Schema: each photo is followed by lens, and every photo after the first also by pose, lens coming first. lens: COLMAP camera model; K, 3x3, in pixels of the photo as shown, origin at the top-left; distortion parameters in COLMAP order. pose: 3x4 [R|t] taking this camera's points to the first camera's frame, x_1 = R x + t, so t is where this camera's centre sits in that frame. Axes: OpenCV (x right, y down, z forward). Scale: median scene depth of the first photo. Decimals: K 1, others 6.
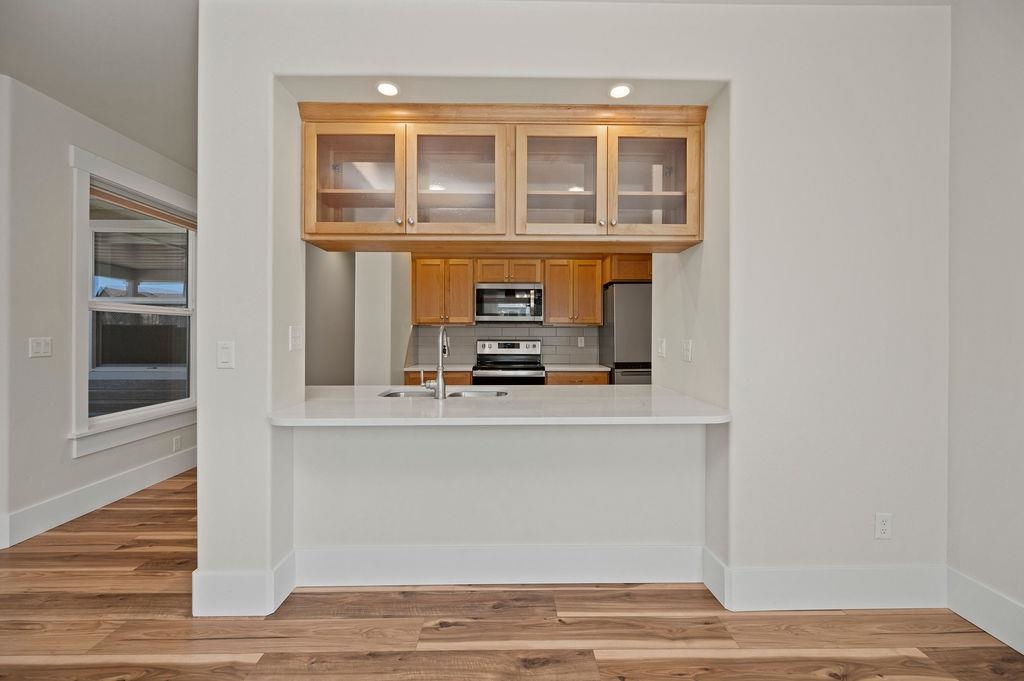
lens RADIAL K [[413.9, 0, 505.3], [0, 413.9, 335.0], [0, 0, 1]] dist [-0.040659, 0.031760]
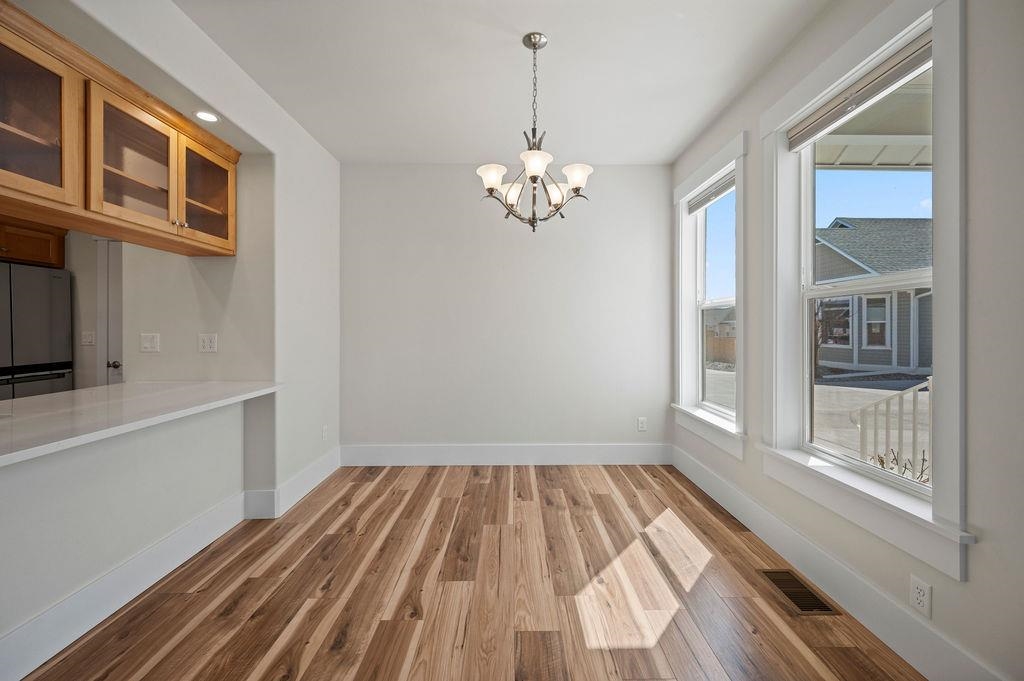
lens RADIAL K [[418.9, 0, 514.9], [0, 418.9, 323.8], [0, 0, 1]] dist [0.016257, -0.000103]
pose [[0.006375, 0.006769, 0.999957, -0.836545], [0.003910, 0.999969, -0.006794, -0.004118], [-0.999972, 0.003954, 0.006348, 0.123235]]
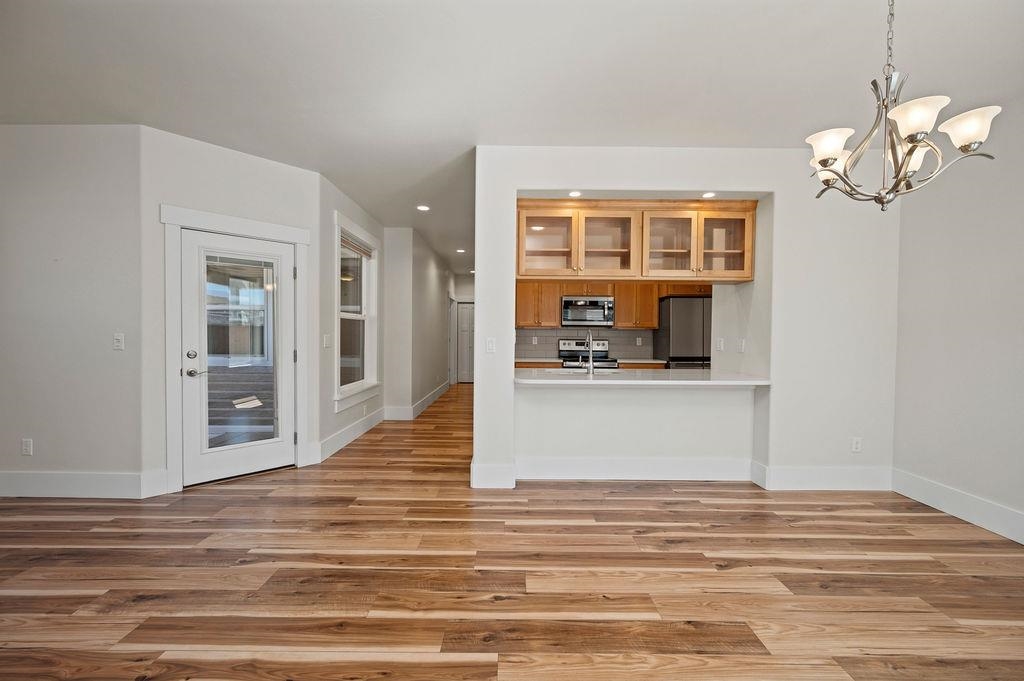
lens RADIAL K [[427.7, 0, 516.4], [0, 427.7, 338.2], [0, 0, 1]] dist [-0.001612, -0.000203]
pose [[0.999855, 0.006758, -0.015646, -0.463761], [-0.006654, 0.999956, 0.006684, 0.002792], [0.015690, -0.006579, 0.999855, -0.769923]]
